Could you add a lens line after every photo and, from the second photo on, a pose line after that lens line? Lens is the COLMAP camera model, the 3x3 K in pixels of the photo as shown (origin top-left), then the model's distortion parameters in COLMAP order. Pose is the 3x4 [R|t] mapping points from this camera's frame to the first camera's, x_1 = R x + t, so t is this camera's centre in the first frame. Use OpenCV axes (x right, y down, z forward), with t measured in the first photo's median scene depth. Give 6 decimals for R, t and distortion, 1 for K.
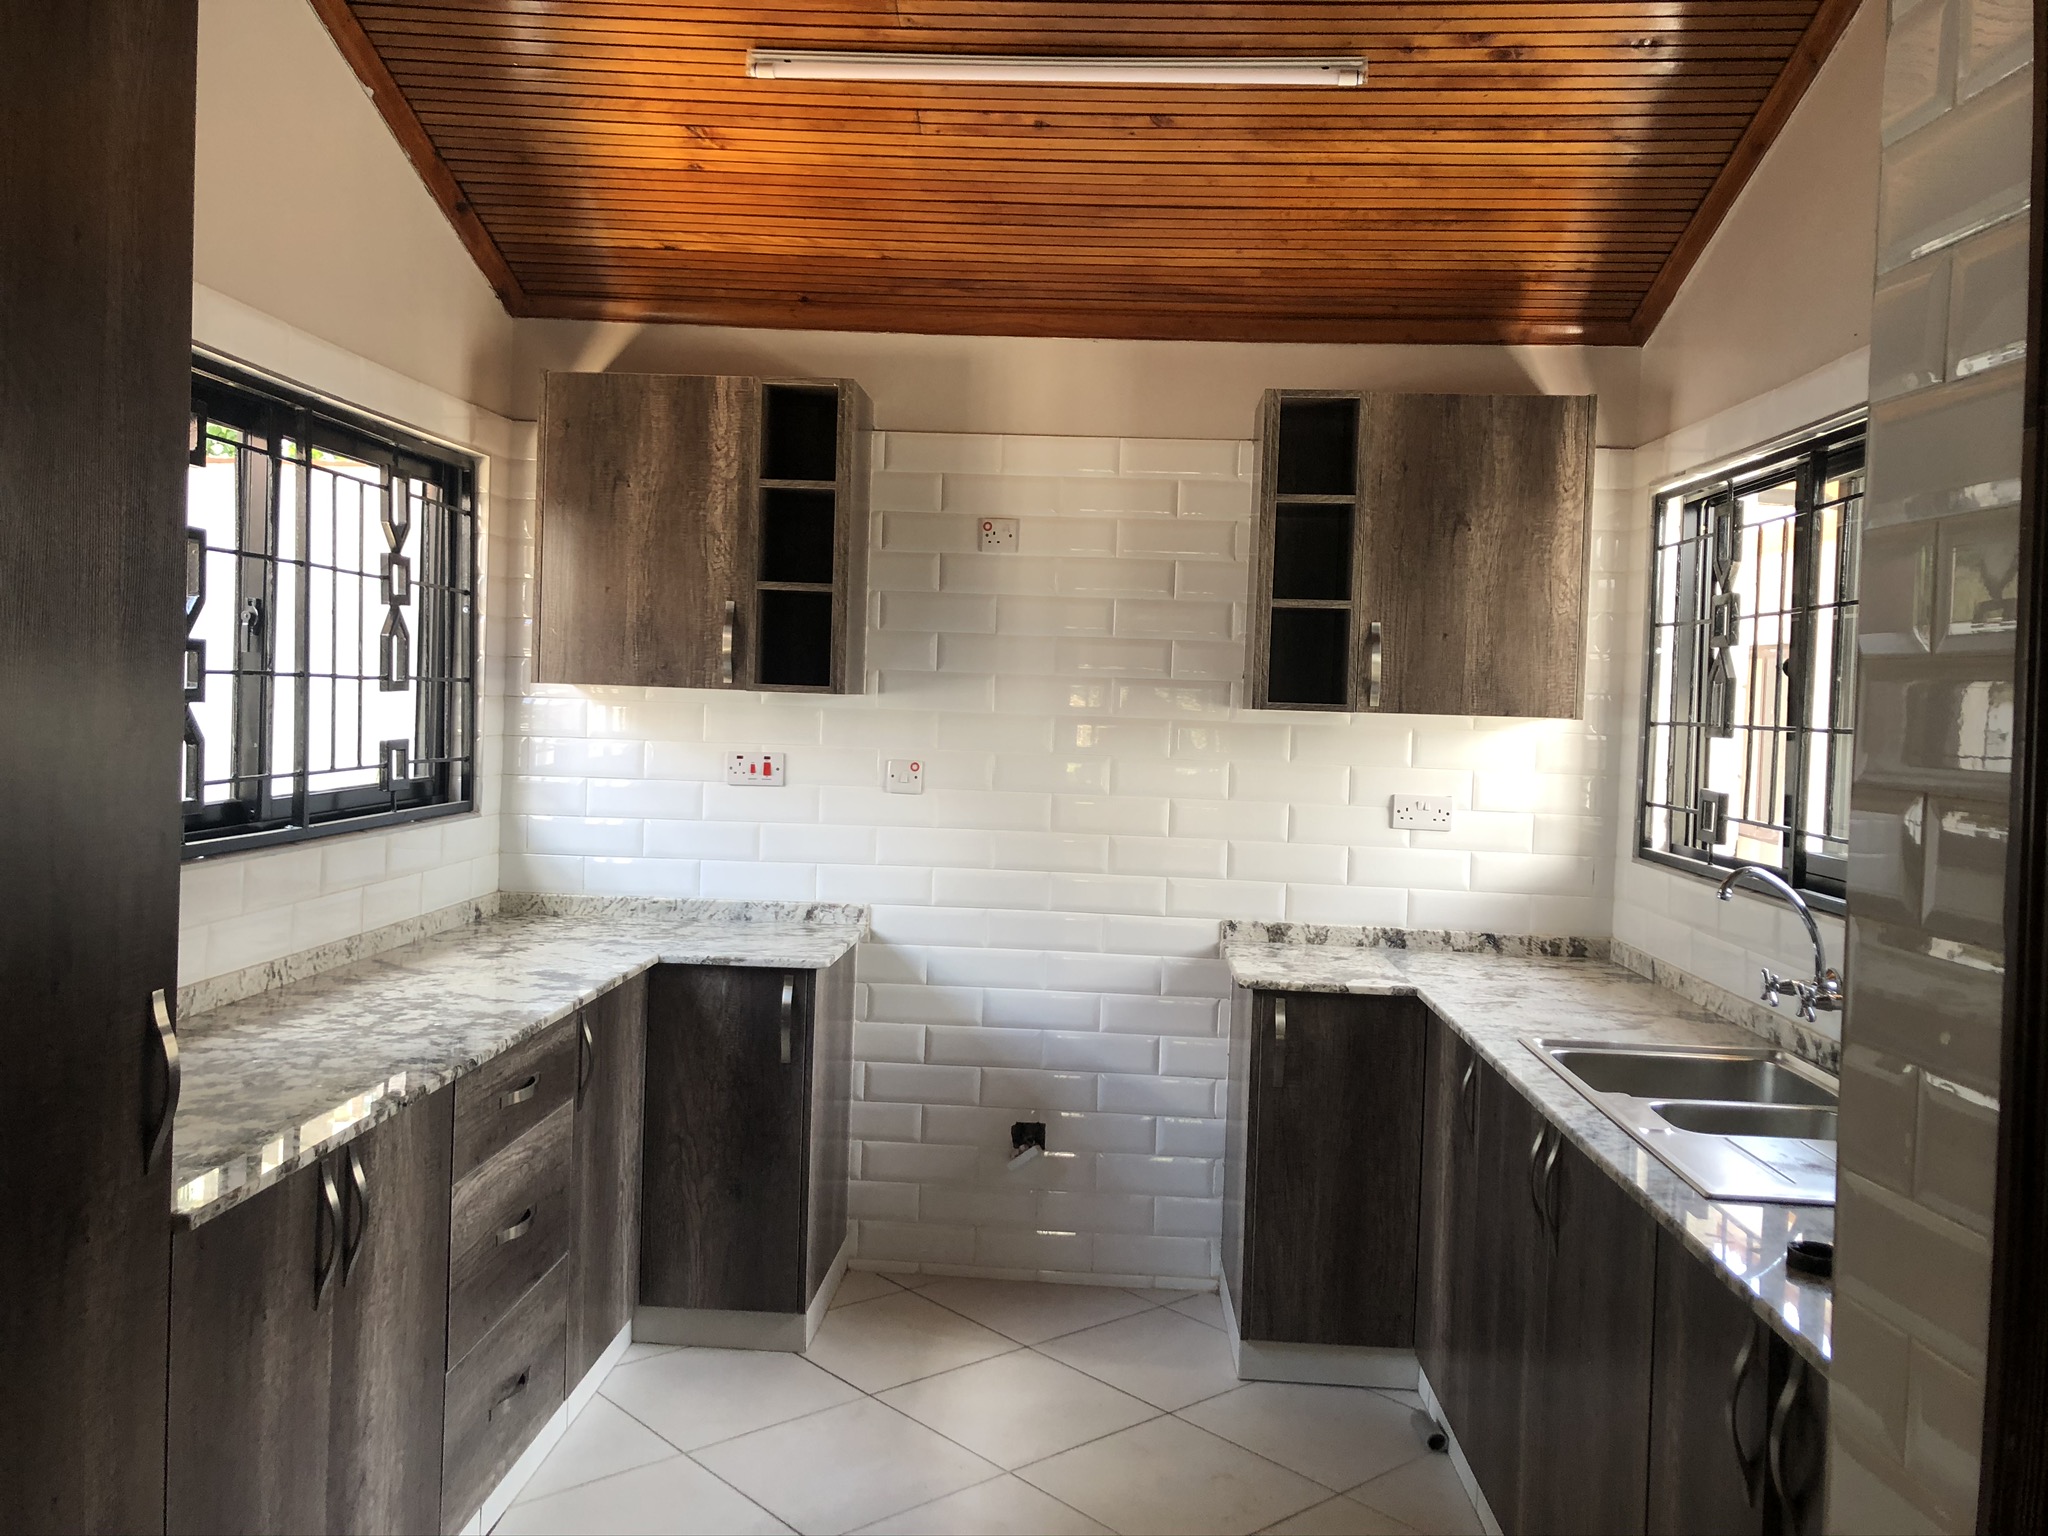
lens RADIAL K [[1687.0, 0, 1019.7], [0, 1687.0, 742.0], [0, 0, 1]] dist [0.046692, -0.007895]
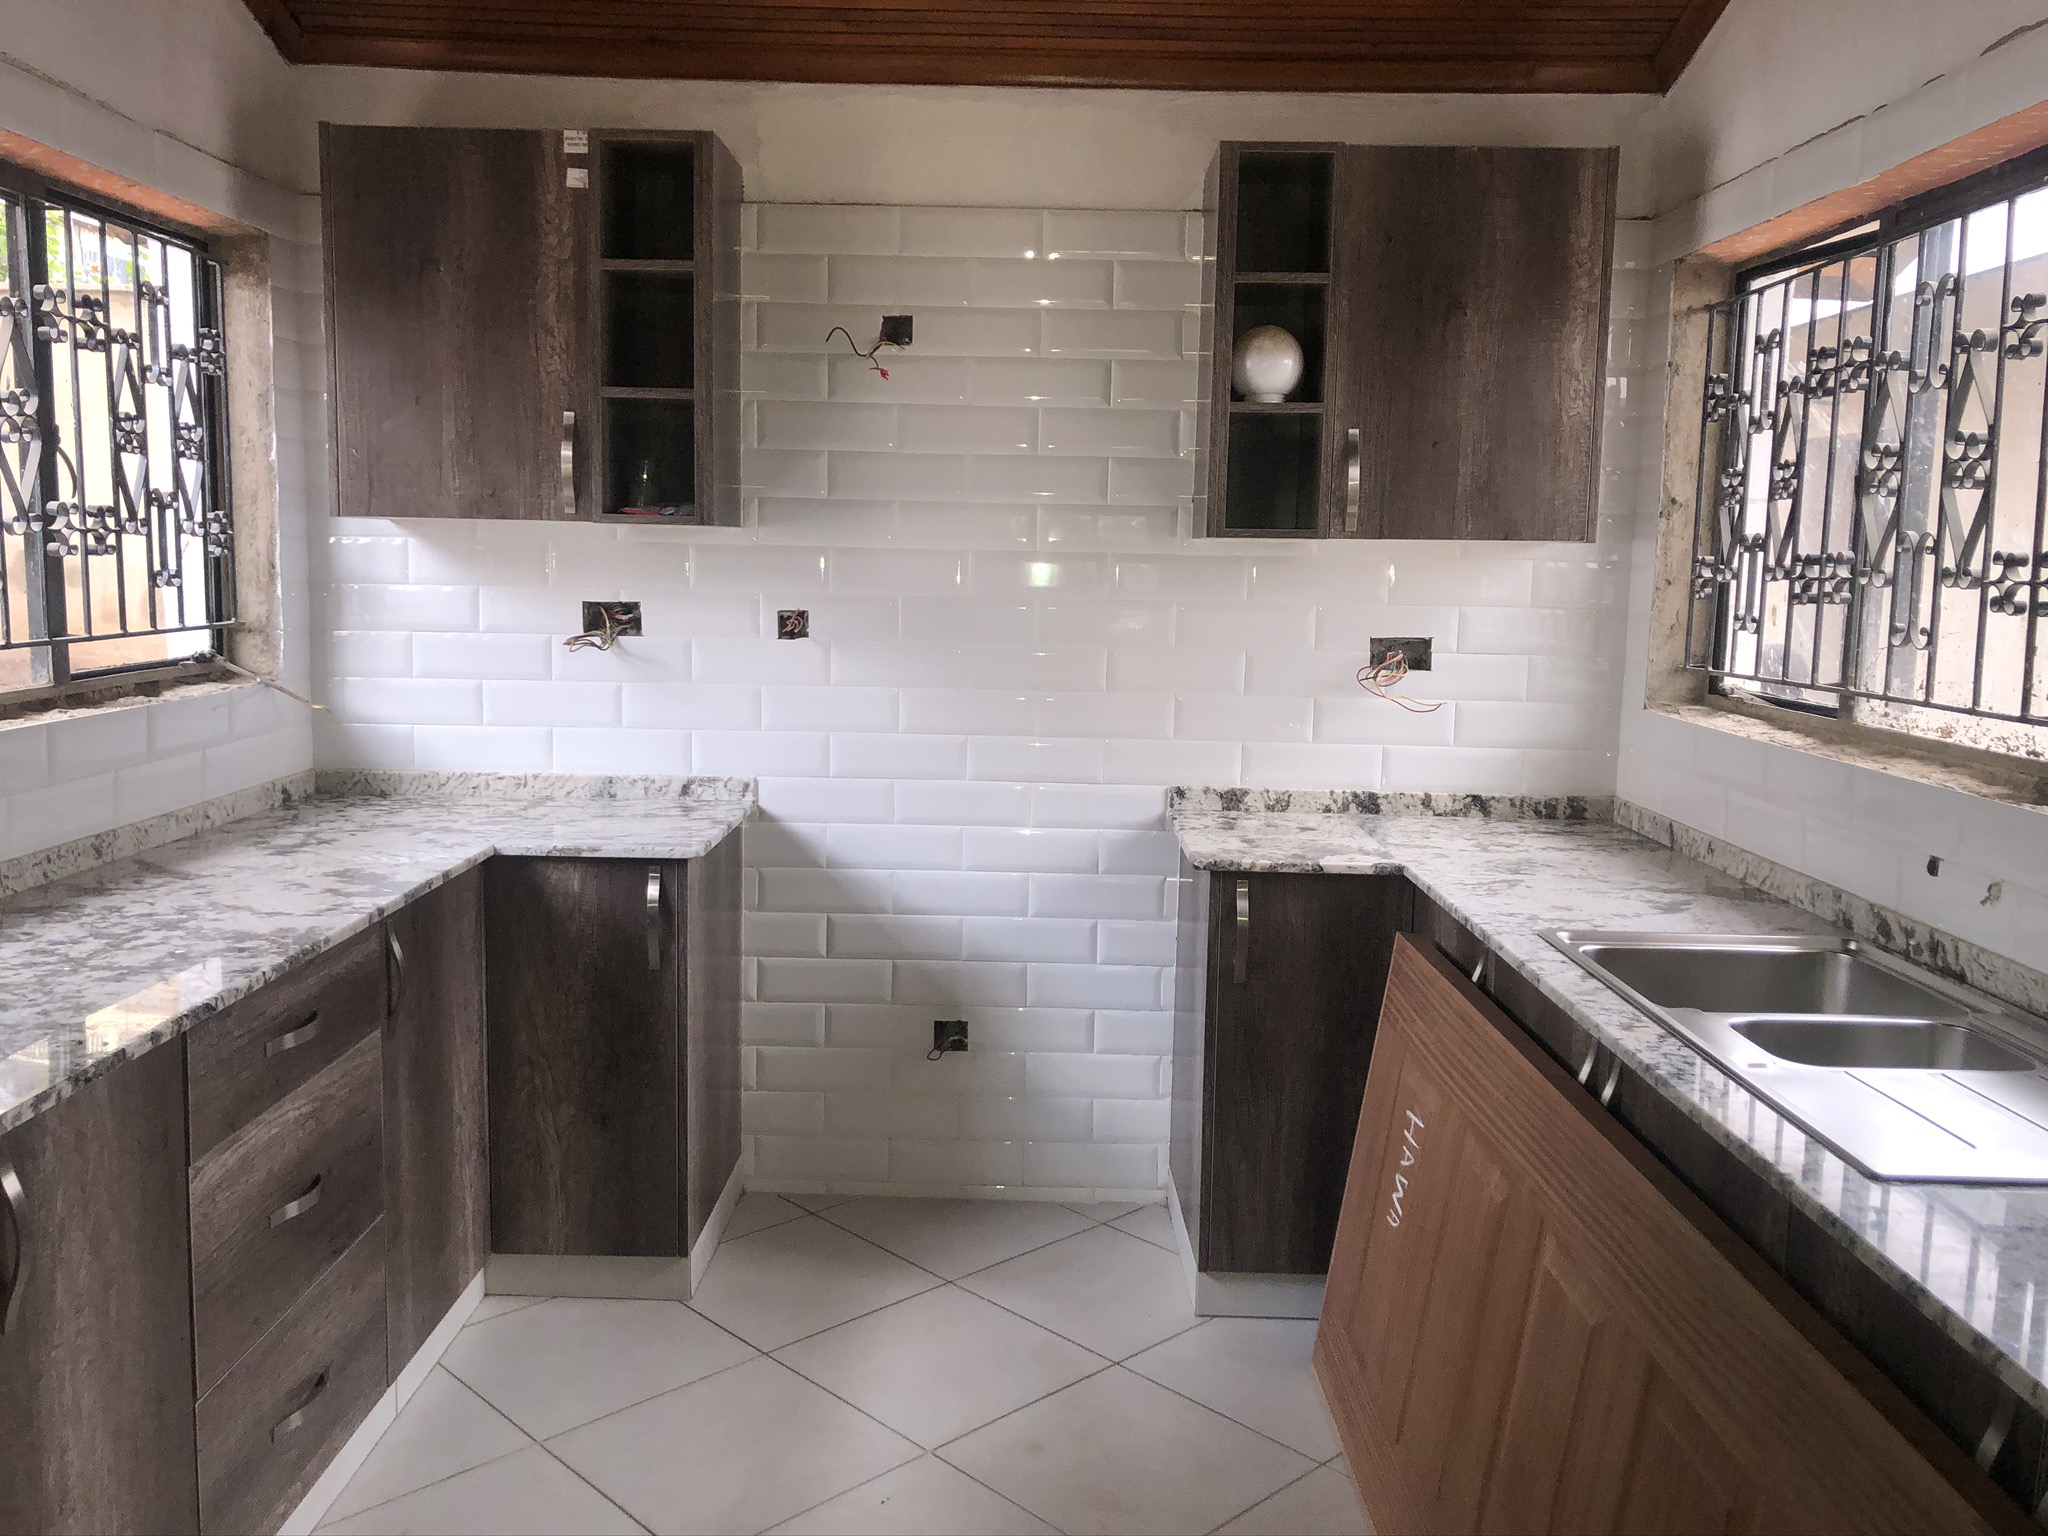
lens RADIAL K [[1687.0, 0, 1019.7], [0, 1687.0, 742.0], [0, 0, 1]] dist [0.046692, -0.007895]
pose [[0.998728, -0.019507, 0.046489, 0.004831], [0.015283, 0.995865, 0.089547, 0.005365], [-0.048043, -0.088723, 0.994897, 0.165178]]
